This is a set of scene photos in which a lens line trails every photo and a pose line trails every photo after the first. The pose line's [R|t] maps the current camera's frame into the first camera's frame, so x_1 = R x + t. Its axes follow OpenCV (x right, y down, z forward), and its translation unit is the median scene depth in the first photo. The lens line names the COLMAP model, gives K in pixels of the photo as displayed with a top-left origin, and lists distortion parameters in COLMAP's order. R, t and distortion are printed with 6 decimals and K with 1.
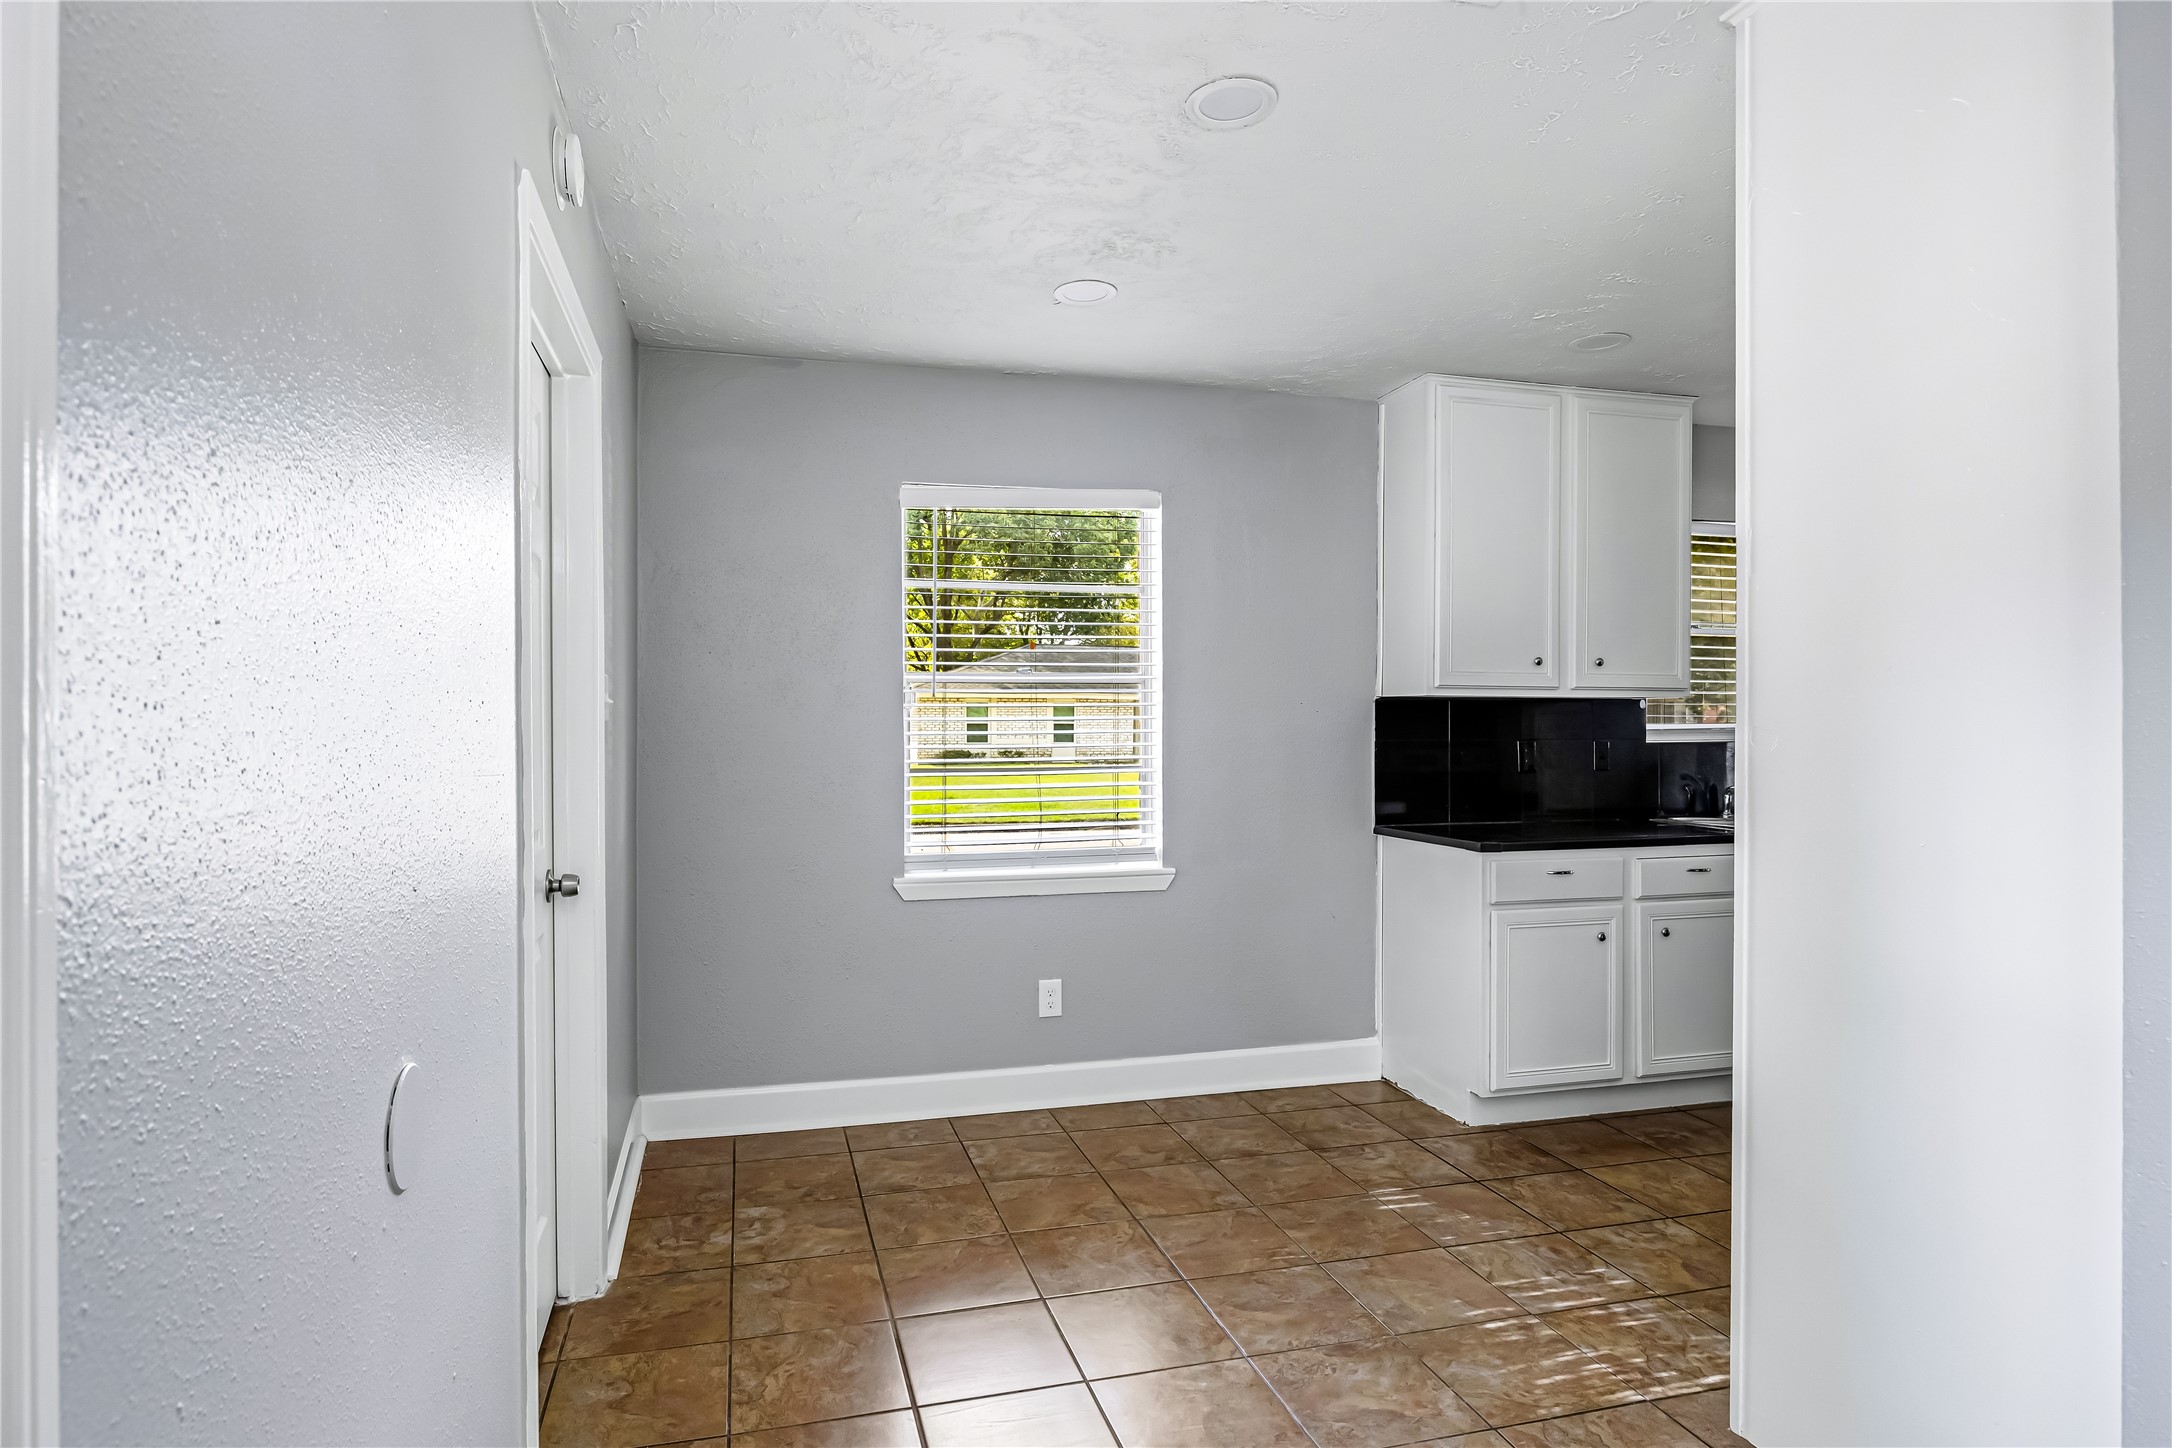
lens RADIAL K [[1183.1, 0, 1050.6], [0, 1183.1, 711.1], [0, 0, 1]] dist [0.012069, -0.000114]
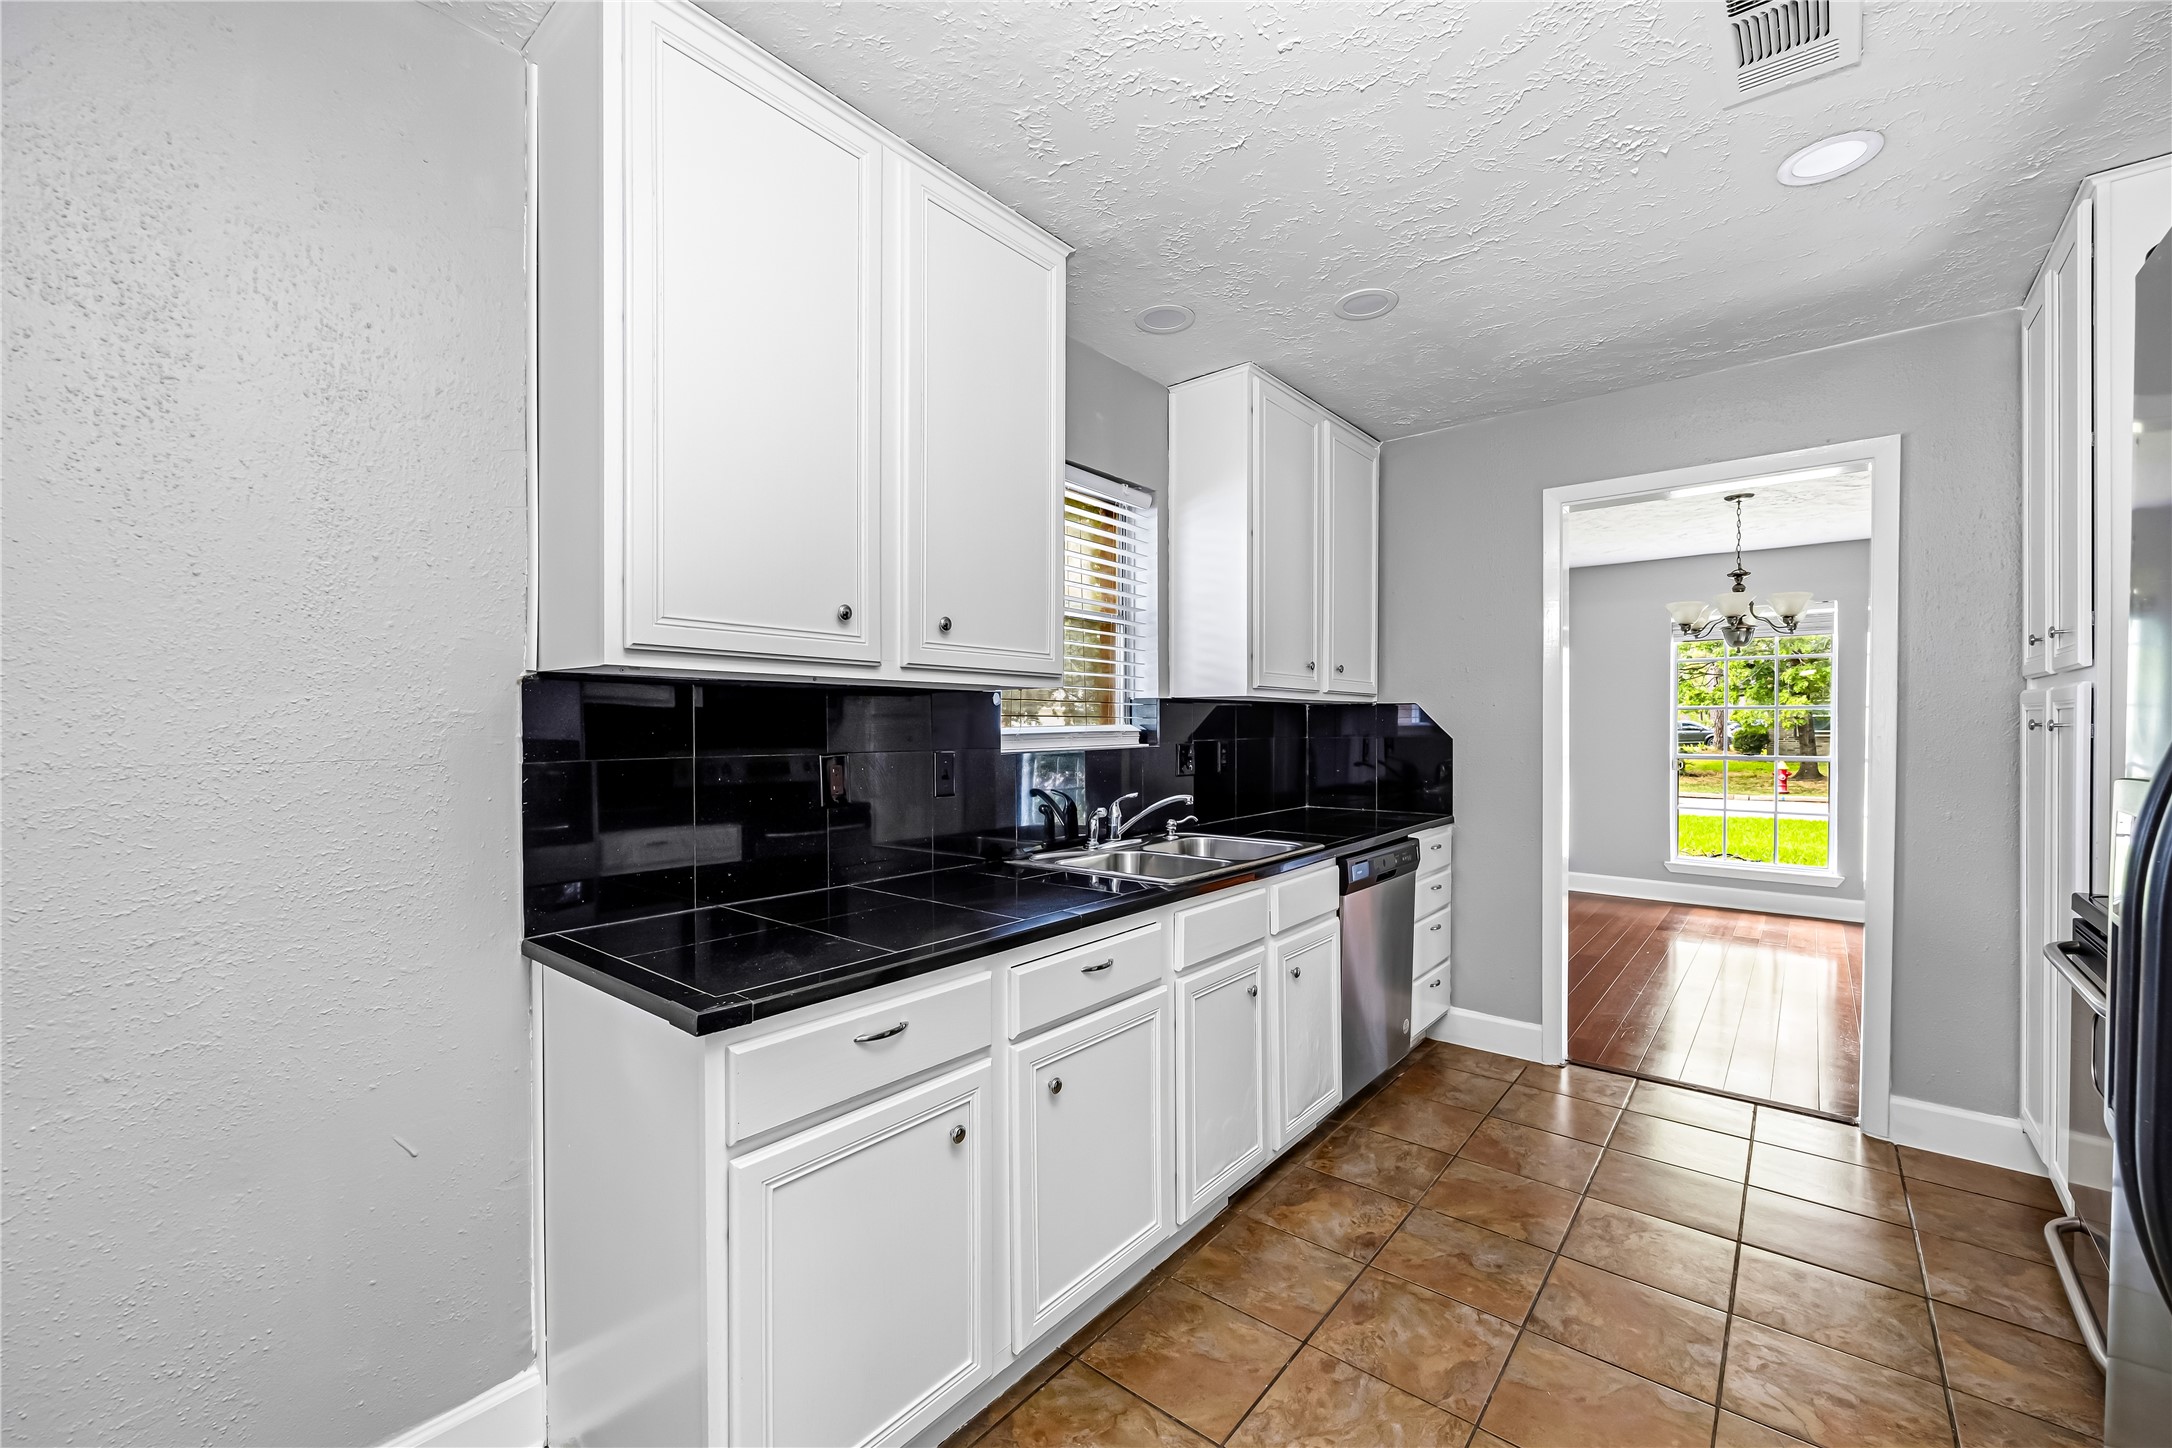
lens RADIAL K [[877.6, 0, 1074.8], [0, 877.6, 735.7], [0, 0, 1]] dist [-0.002769, -0.000492]
pose [[0.819991, -0.012942, 0.572230, 0.266256], [0.001855, 0.999799, 0.019954, 0.006880], [-0.572373, -0.015300, 0.819850, 0.606501]]
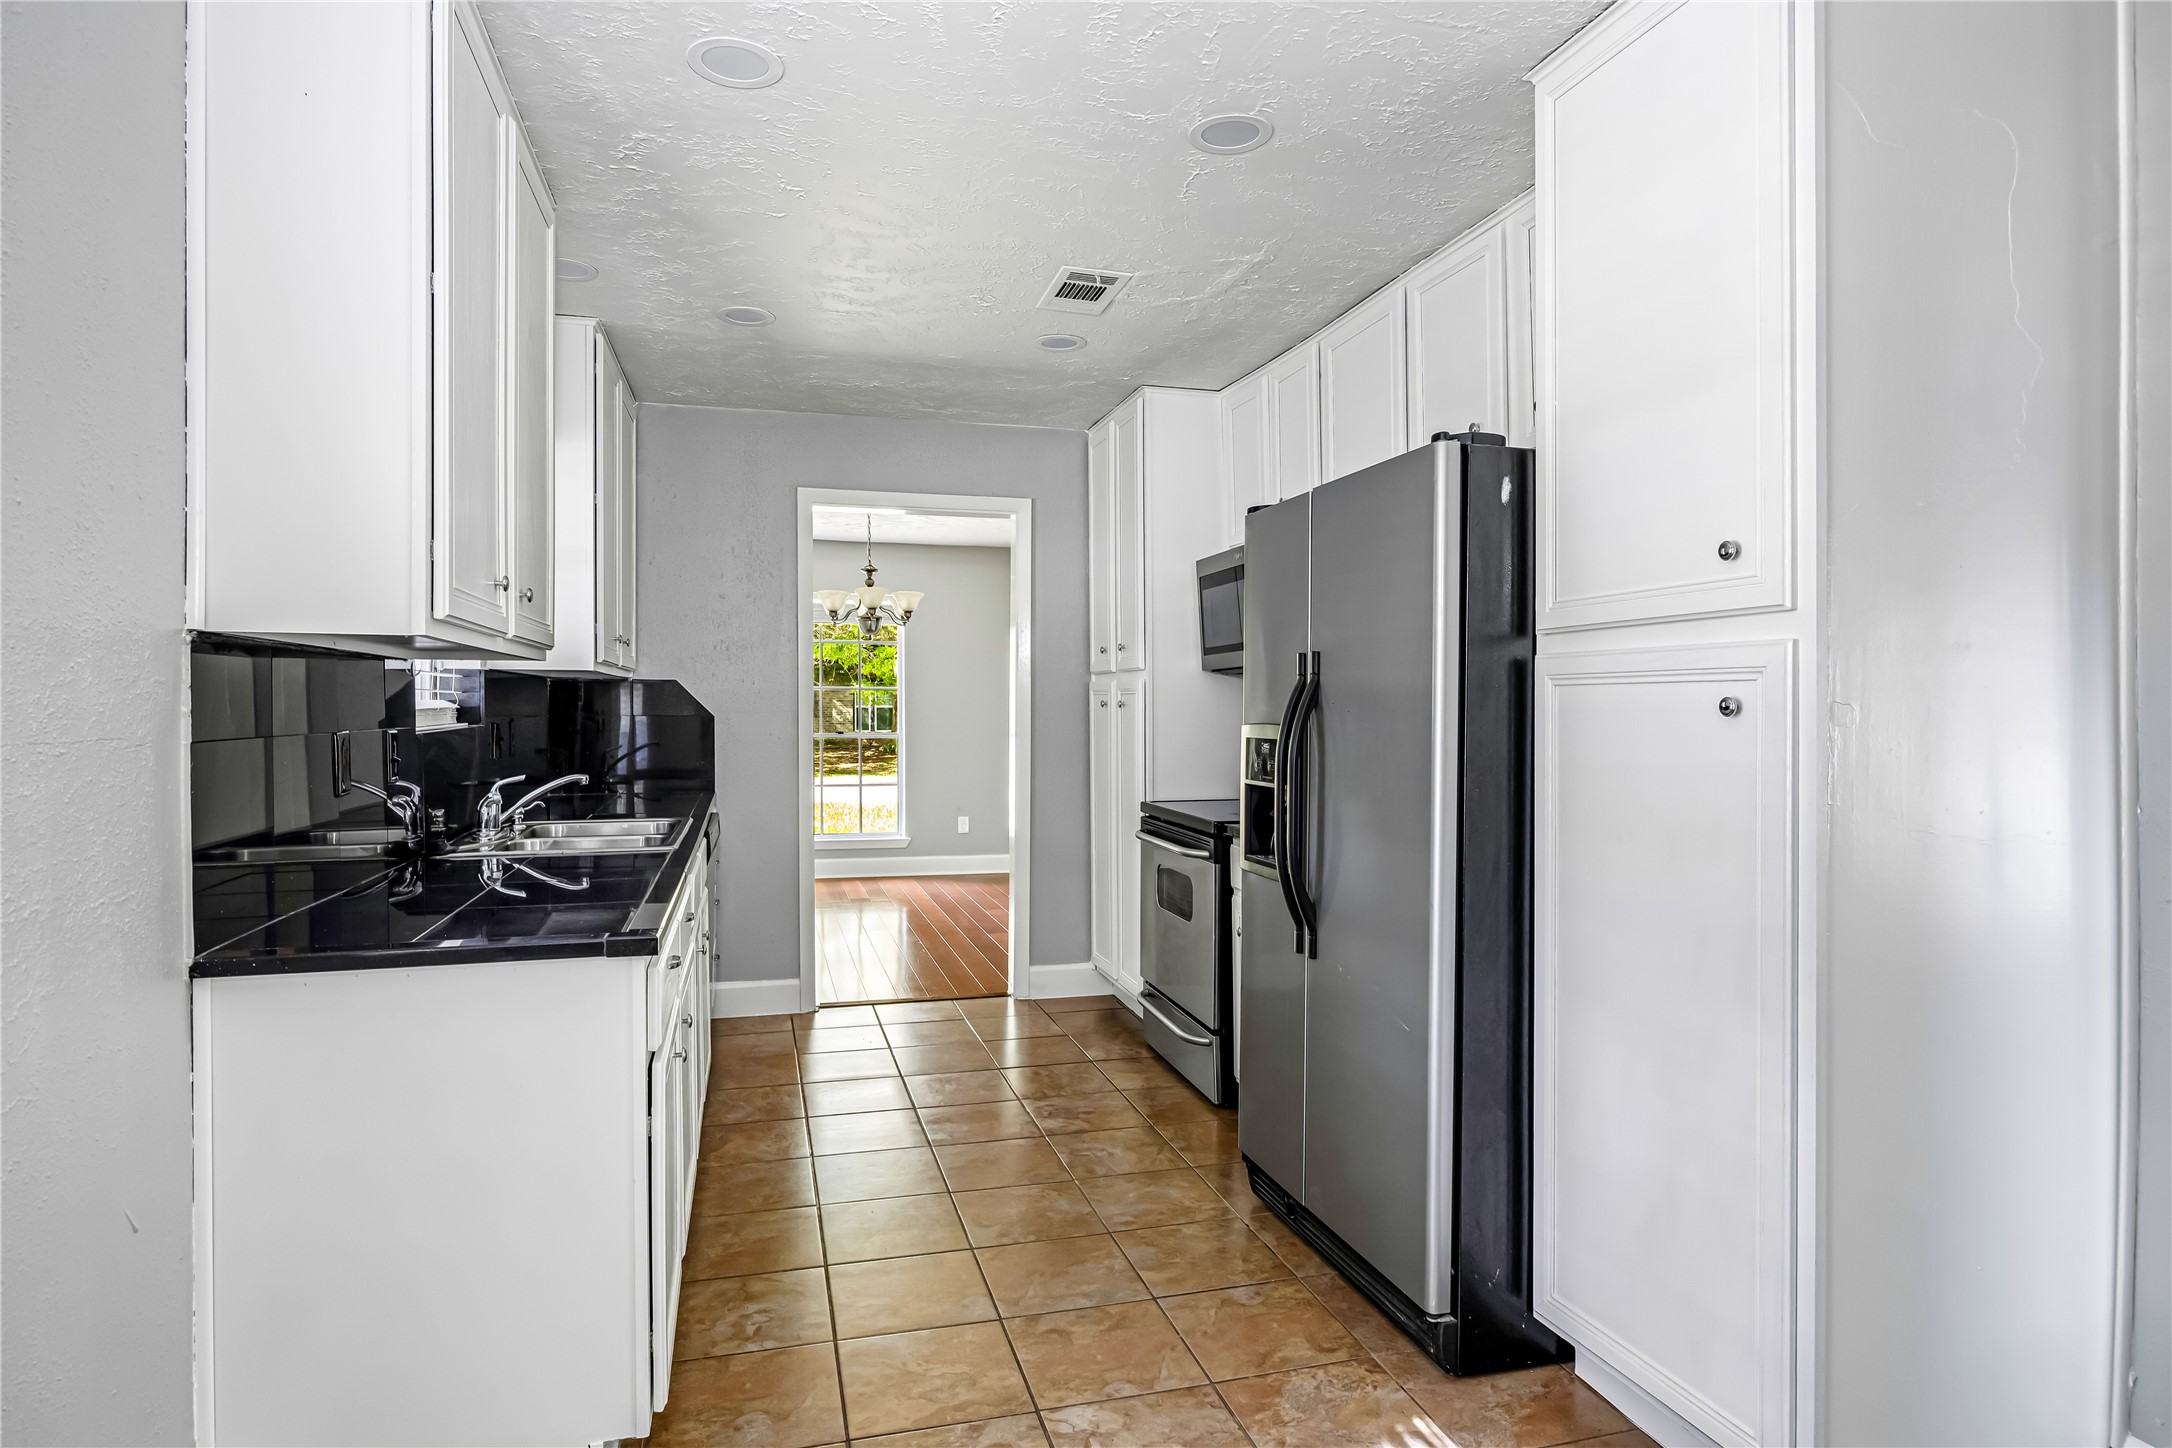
lens RADIAL K [[1214.2, 0, 1079.8], [0, 1214.2, 709.9], [0, 0, 1]] dist [-0.002771, -0.000178]
pose [[-0.002064, -0.008615, 0.999961, -0.136359], [-0.007466, 0.999935, 0.008600, 0.008346], [-0.999970, -0.007448, -0.002128, 0.739940]]
